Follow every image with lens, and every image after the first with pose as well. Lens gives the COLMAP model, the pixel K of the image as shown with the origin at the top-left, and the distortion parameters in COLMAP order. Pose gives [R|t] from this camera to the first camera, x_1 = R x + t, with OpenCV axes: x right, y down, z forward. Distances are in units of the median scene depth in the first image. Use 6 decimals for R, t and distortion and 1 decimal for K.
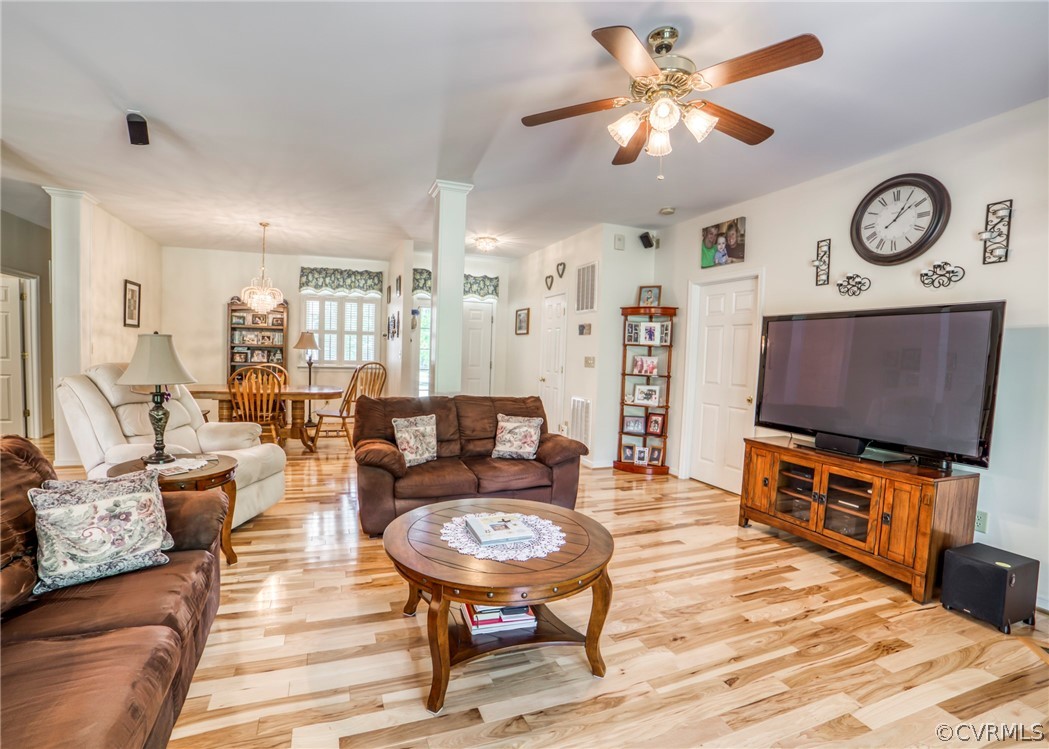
lens RADIAL K [[467.2, 0, 502.3], [0, 467.2, 371.2], [0, 0, 1]] dist [-0.088069, 0.029421]
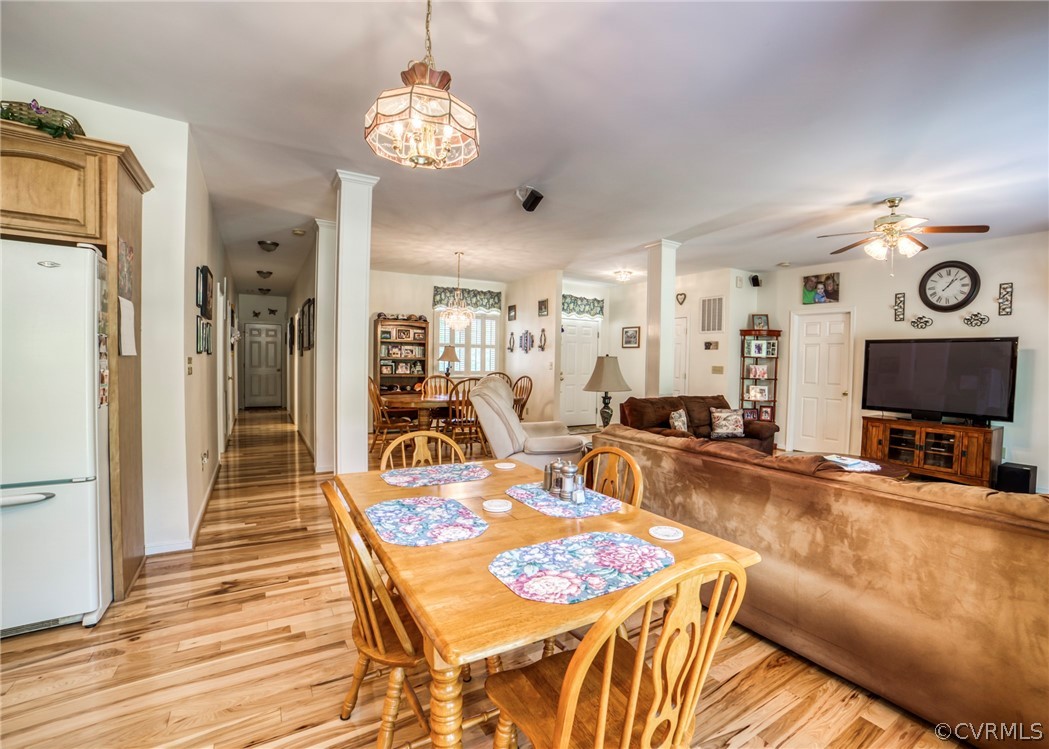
lens RADIAL K [[468.8, 0, 549.7], [0, 468.8, 373.8], [0, 0, 1]] dist [-0.084869, 0.027706]
pose [[0.977090, -0.017156, 0.212133, -0.596411], [0.018485, 0.999820, -0.004284, -0.011795], [-0.212021, 0.008107, 0.977232, -0.219736]]
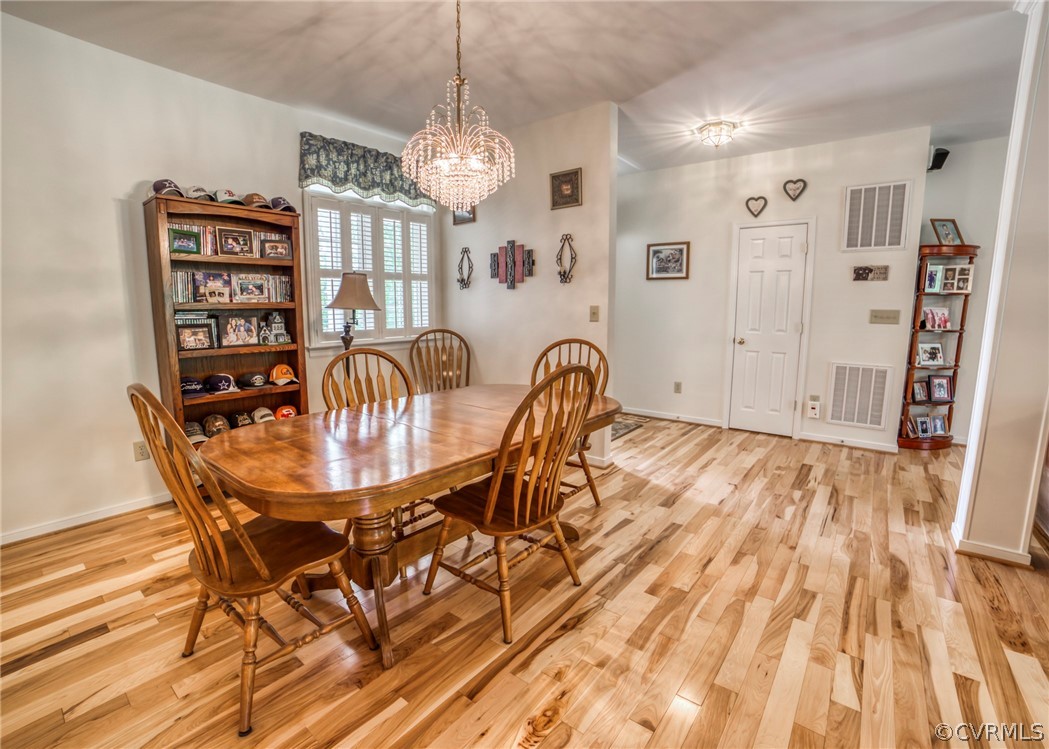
lens RADIAL K [[467.2, 0, 502.3], [0, 467.2, 371.2], [0, 0, 1]] dist [-0.088069, 0.029421]
pose [[0.865046, -0.100420, 0.491540, -0.745388], [0.046626, 0.991614, 0.120528, -0.049725], [-0.499521, -0.081344, 0.862474, 0.706127]]
